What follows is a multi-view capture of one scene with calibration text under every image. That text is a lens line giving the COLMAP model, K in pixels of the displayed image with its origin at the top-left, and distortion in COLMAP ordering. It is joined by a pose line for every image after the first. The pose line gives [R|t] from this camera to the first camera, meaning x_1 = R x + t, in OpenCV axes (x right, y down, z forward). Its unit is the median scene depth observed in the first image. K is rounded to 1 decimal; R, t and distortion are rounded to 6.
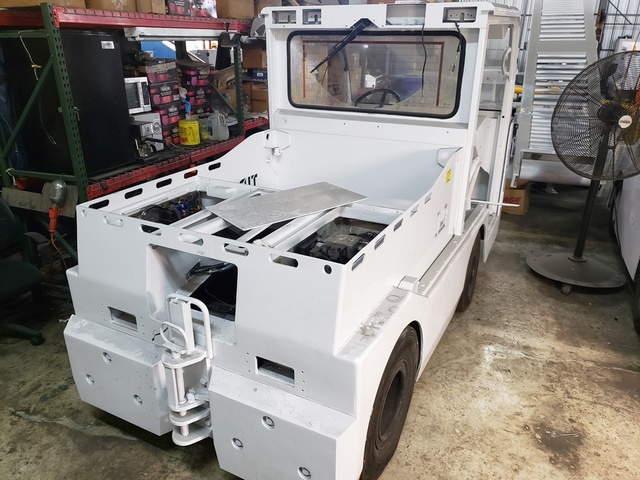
lens RADIAL K [[506.2, 0, 313.5], [0, 506.2, 244.0], [0, 0, 1]] dist [0.027332, -0.015955]
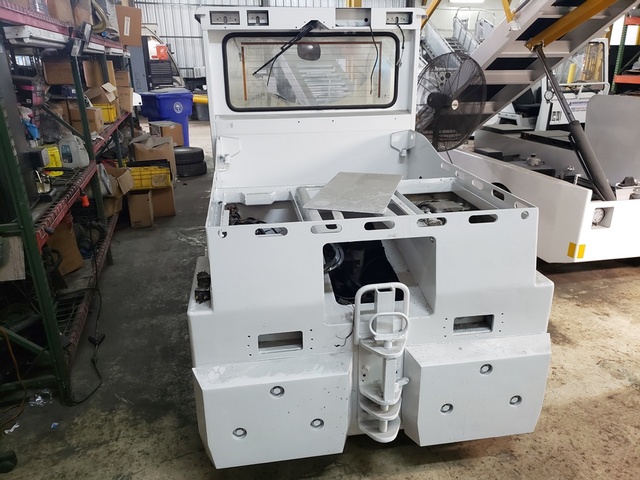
lens RADIAL K [[506.2, 0, 320.5], [0, 506.2, 243.9], [0, 0, 1]] dist [0.027332, -0.015955]
pose [[0.791214, -0.221844, 0.569882, -0.570547], [0.245265, 0.968765, 0.036600, -0.024427], [-0.560202, 0.110814, 0.820911, 0.162347]]
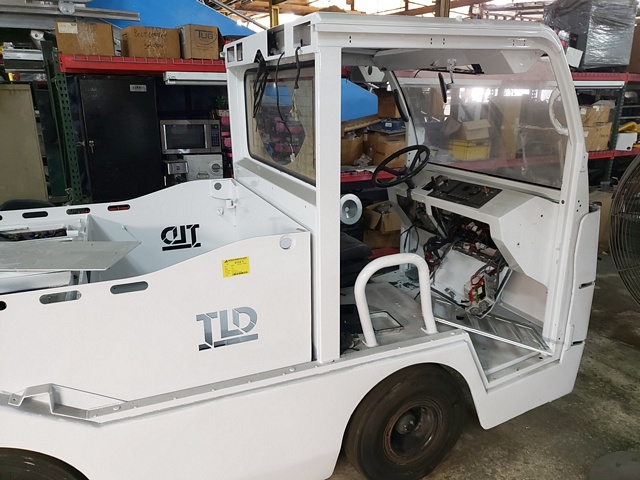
lens RADIAL K [[506.2, 0, 322.1], [0, 506.2, 240.2], [0, 0, 1]] dist [0.027332, -0.015955]
pose [[0.779149, 0.170667, -0.603158, 0.663564], [-0.234746, 0.971644, -0.028308, -0.151237], [0.581223, 0.163645, 0.797120, 0.459834]]
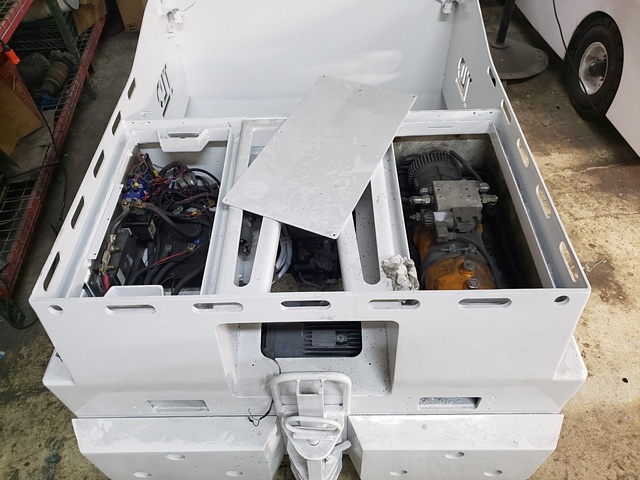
lens RADIAL K [[506.2, 0, 310.8], [0, 506.2, 238.4], [0, 0, 1]] dist [0.027332, -0.015955]
pose [[0.881371, -0.377979, 0.283403, -0.238616], [0.219929, 0.859200, 0.461959, -0.227272], [-0.418111, -0.344829, 0.840403, 0.322160]]
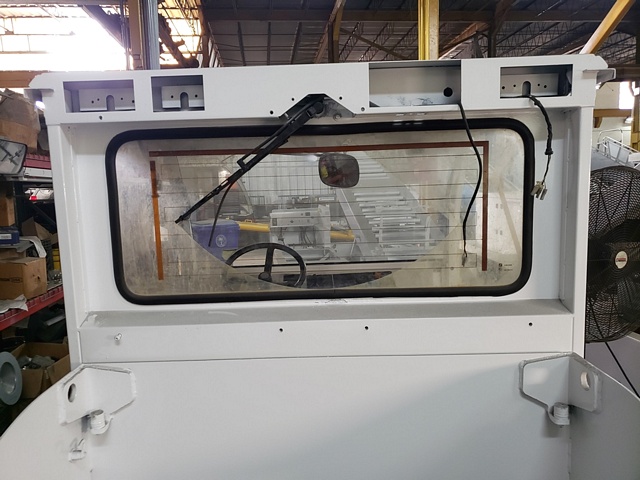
lens RADIAL K [[506.2, 0, 315.5], [0, 506.2, 244.3], [0, 0, 1]] dist [0.027332, -0.015955]
pose [[0.887242, -0.084907, 0.453423, -0.100899], [0.207401, 0.951392, -0.227678, -0.213350], [-0.412052, 0.296046, 0.861725, 0.633849]]
